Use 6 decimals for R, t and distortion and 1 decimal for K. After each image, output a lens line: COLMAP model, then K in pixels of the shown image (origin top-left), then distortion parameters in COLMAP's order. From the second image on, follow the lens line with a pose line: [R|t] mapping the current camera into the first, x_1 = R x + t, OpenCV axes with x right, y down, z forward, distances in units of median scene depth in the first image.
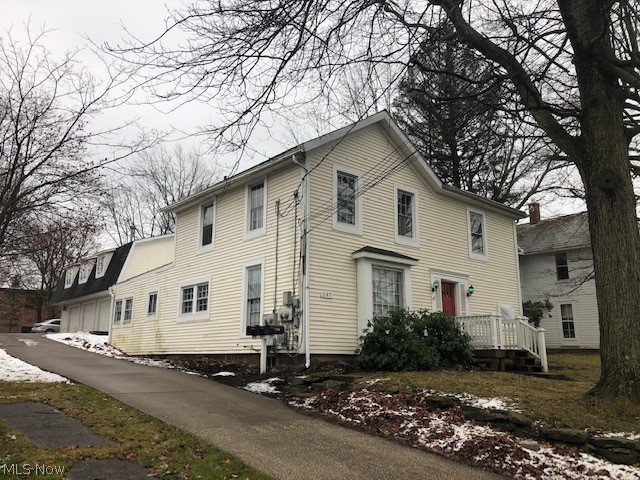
lens RADIAL K [[519.0, 0, 318.9], [0, 519.0, 240.6], [0, 0, 1]] dist [0.040241, -0.001957]
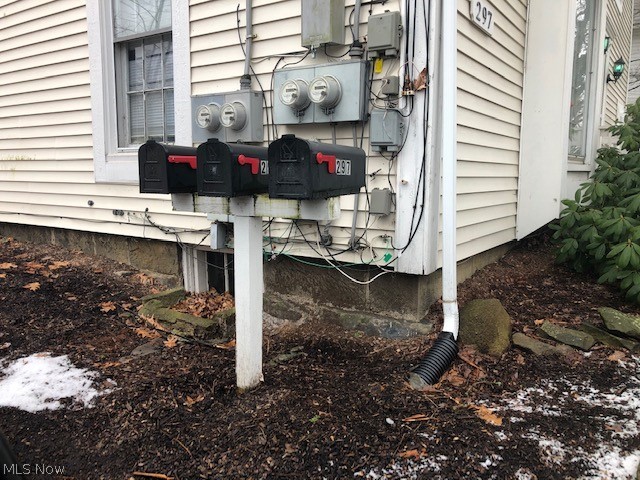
lens RADIAL K [[519.0, 0, 319.5], [0, 519.0, 239.9], [0, 0, 1]] dist [0.040241, -0.001957]
pose [[0.962965, -0.035520, 0.267277, -0.113174], [-0.058222, 0.940505, 0.334754, 0.114689], [-0.263266, -0.337917, 0.903605, 0.706064]]
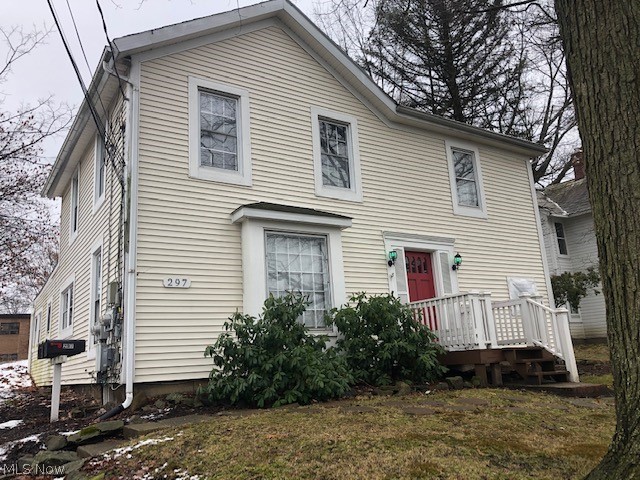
lens RADIAL K [[519.0, 0, 320.8], [0, 519.0, 239.8], [0, 0, 1]] dist [0.040241, -0.001957]
pose [[0.988774, -0.095018, -0.115319, 0.235475], [0.093797, 0.995463, -0.015984, 0.074453], [0.116314, 0.004988, 0.993200, 0.379577]]
